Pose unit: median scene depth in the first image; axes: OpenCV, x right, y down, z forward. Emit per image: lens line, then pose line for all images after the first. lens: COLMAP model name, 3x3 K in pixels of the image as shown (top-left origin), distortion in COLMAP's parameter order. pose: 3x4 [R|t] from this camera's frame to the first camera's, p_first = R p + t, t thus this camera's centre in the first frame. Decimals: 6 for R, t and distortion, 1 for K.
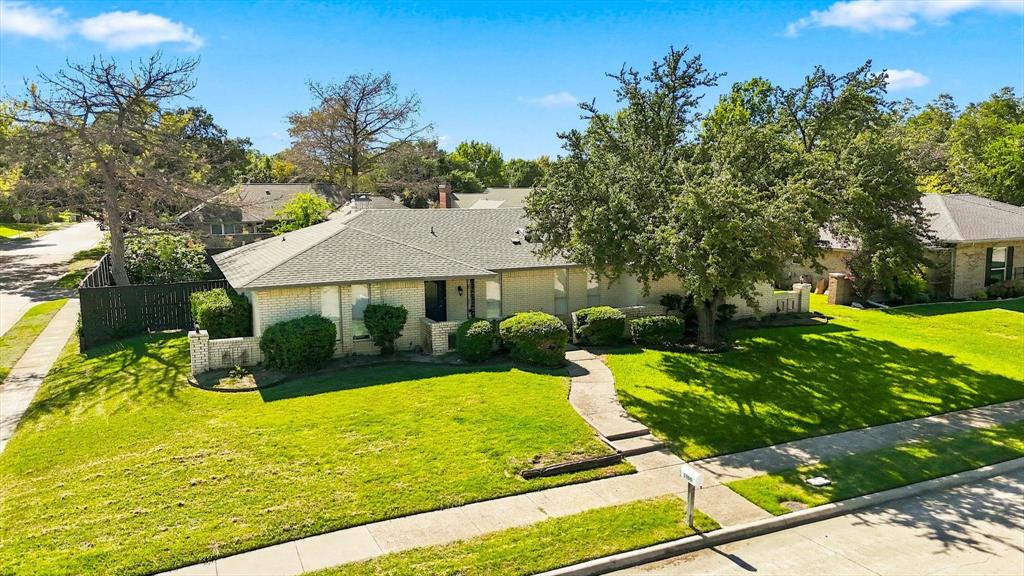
lens RADIAL K [[769.0, 0, 518.4], [0, 769.0, 288.8], [0, 0, 1]] dist [0.058907, -0.016036]
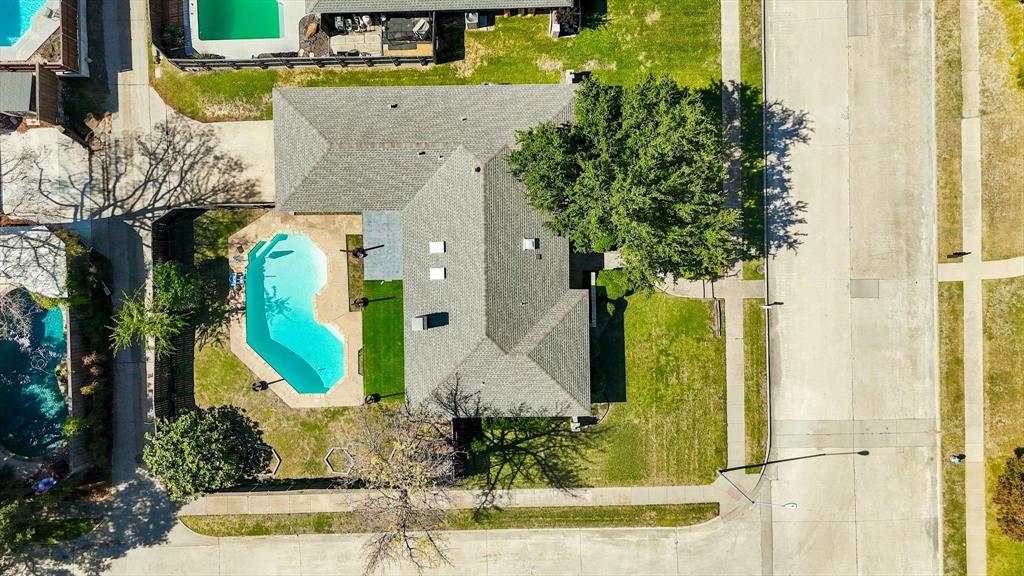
lens RADIAL K [[769.0, 0, 510.1], [0, 769.0, 290.4], [0, 0, 1]] dist [0.058907, -0.016036]
pose [[0.404262, -0.914626, -0.005521, -0.133555], [0.116492, 0.045500, 0.992149, -2.664079], [-0.907194, -0.401732, 0.124941, 1.268558]]
